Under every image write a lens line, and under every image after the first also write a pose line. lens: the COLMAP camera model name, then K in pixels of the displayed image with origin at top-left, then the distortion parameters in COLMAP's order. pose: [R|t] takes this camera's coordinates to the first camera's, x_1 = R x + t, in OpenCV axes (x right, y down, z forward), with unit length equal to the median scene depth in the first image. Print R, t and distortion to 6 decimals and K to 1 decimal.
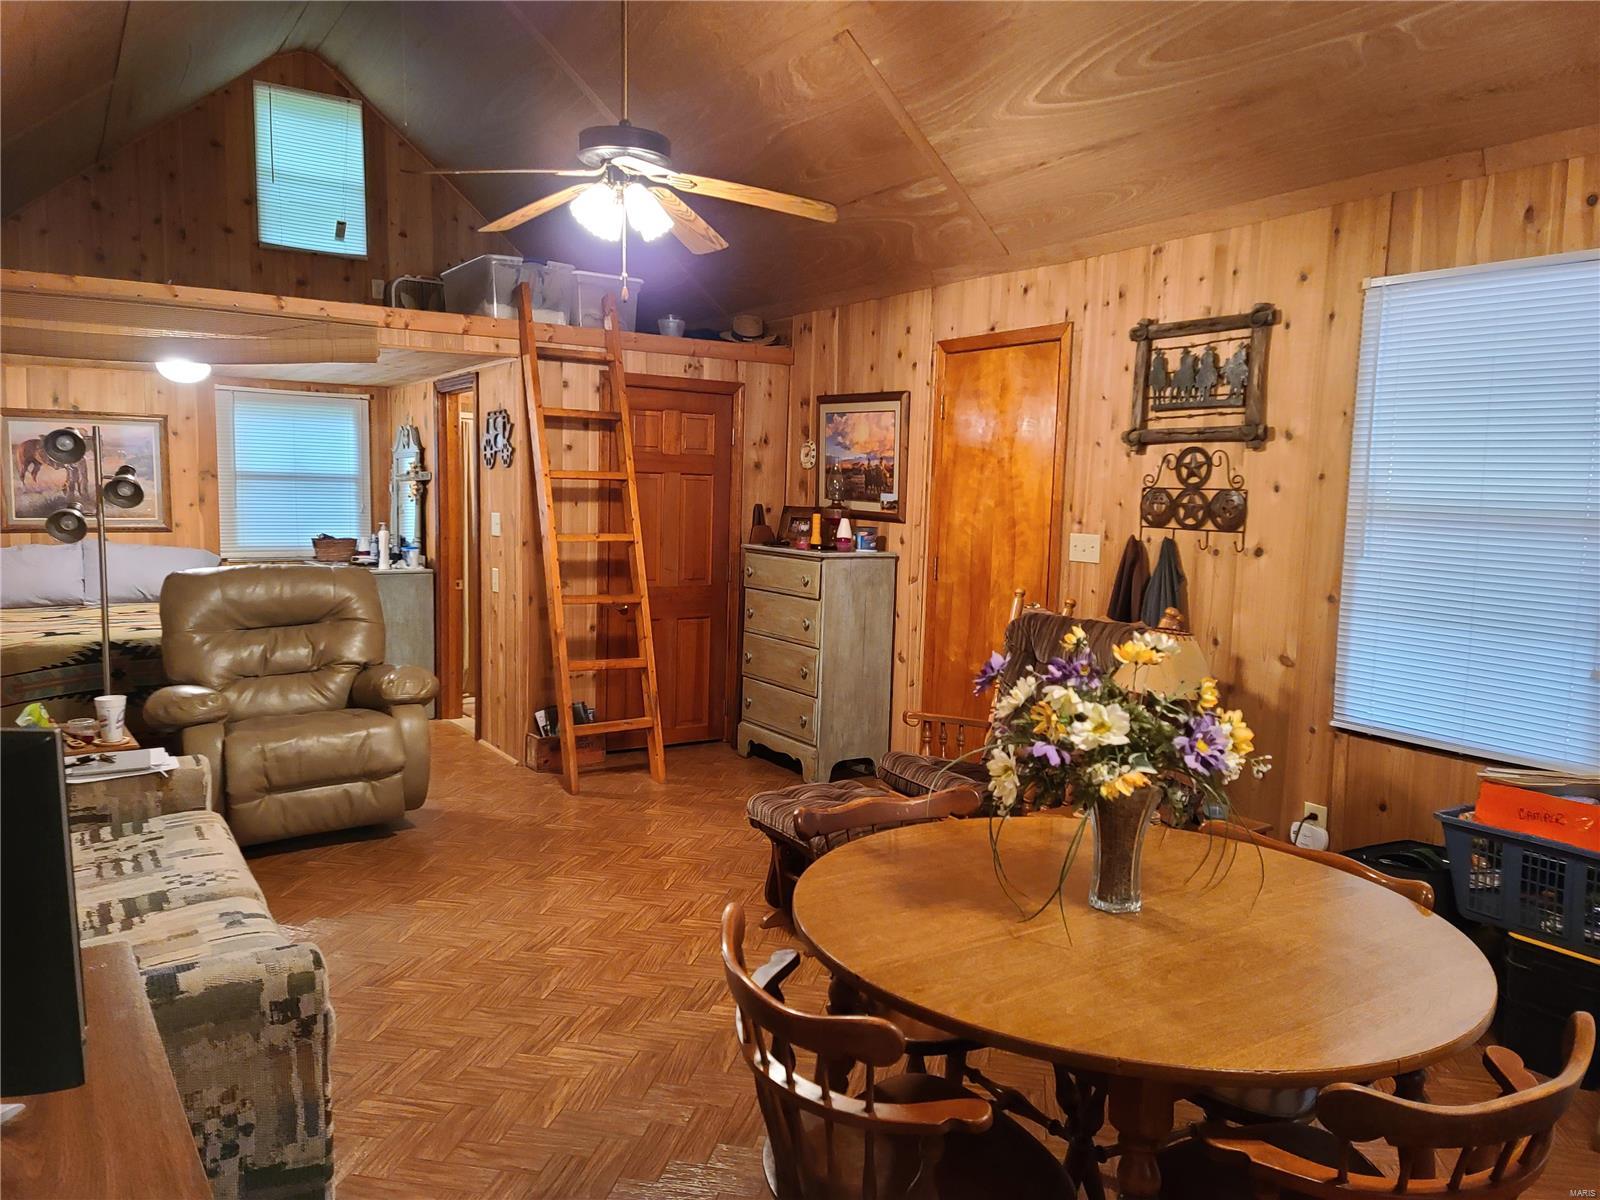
lens RADIAL K [[1169.0, 0, 809.3], [0, 1169.0, 588.8], [0, 0, 1]] dist [0.085861, -0.066014]
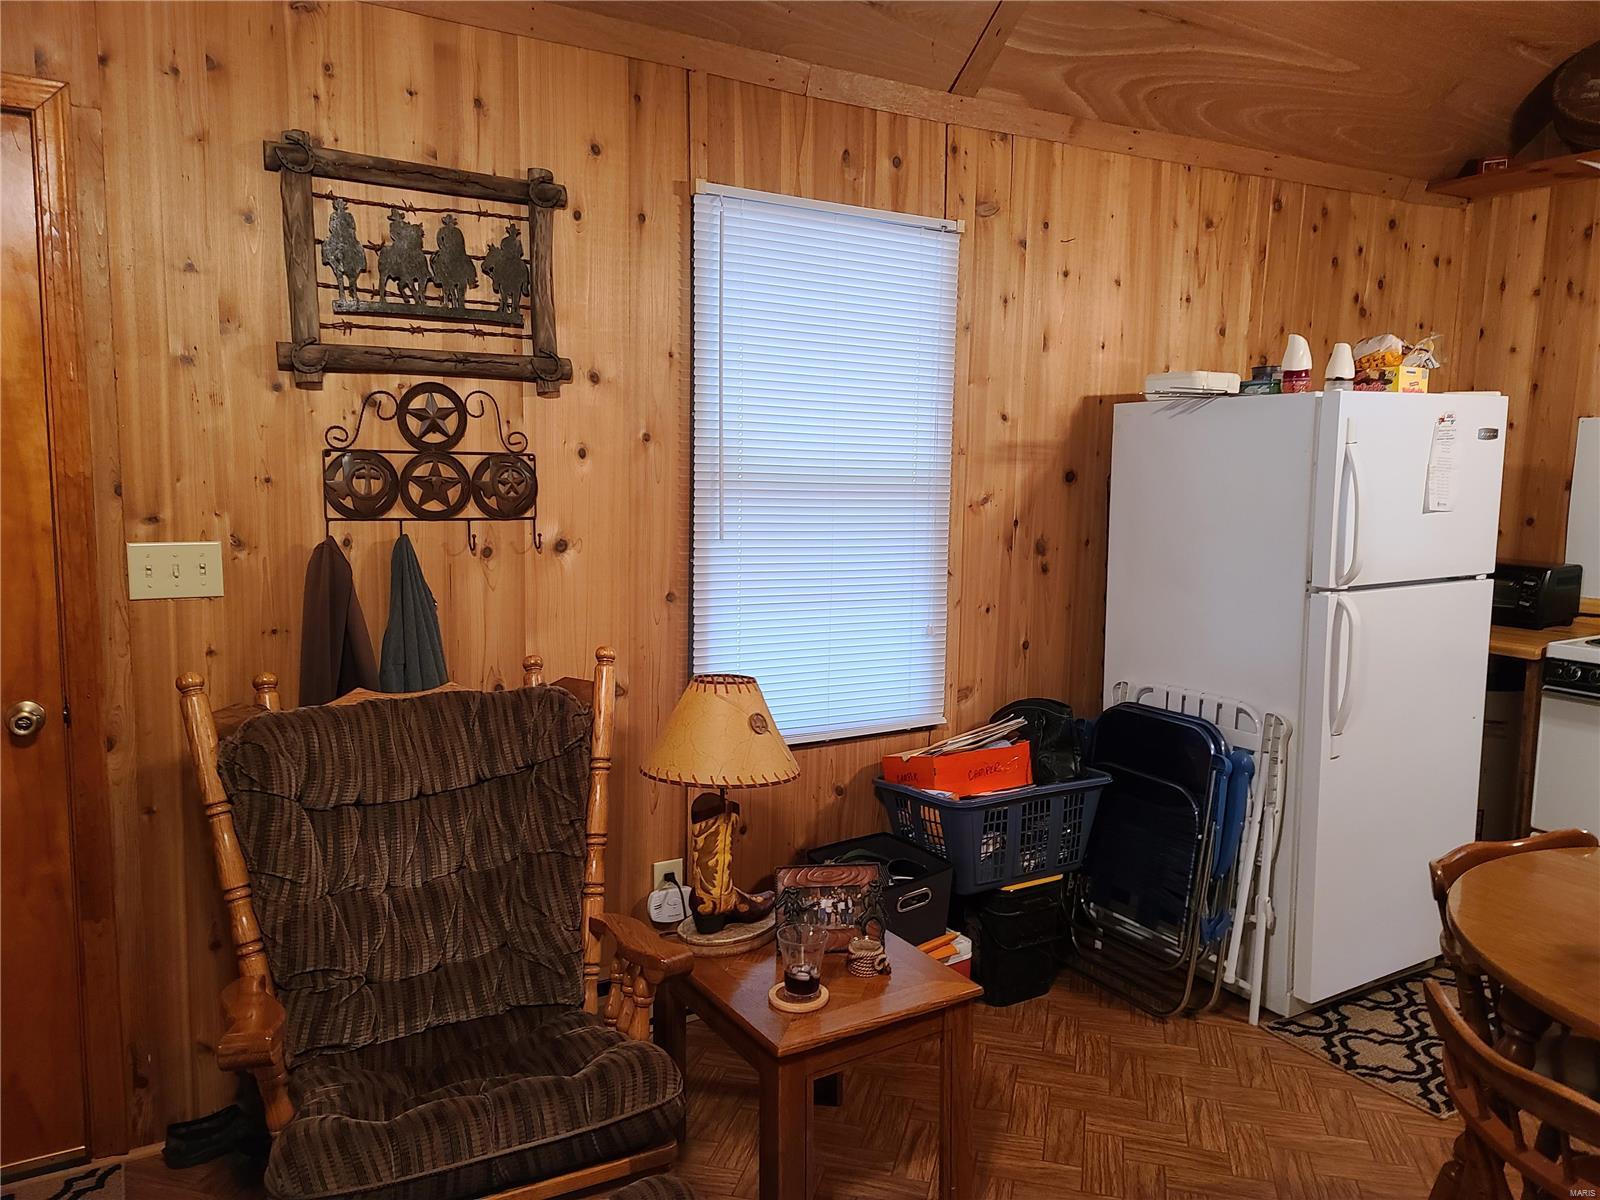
lens RADIAL K [[1169.0, 0, 822.6], [0, 1169.0, 610.9], [0, 0, 1]] dist [0.085861, -0.066014]
pose [[0.050302, -0.146781, 0.987889, -0.288613], [0.076819, 0.986780, 0.142705, -0.077970], [-0.995775, 0.068710, 0.060912, 0.793138]]
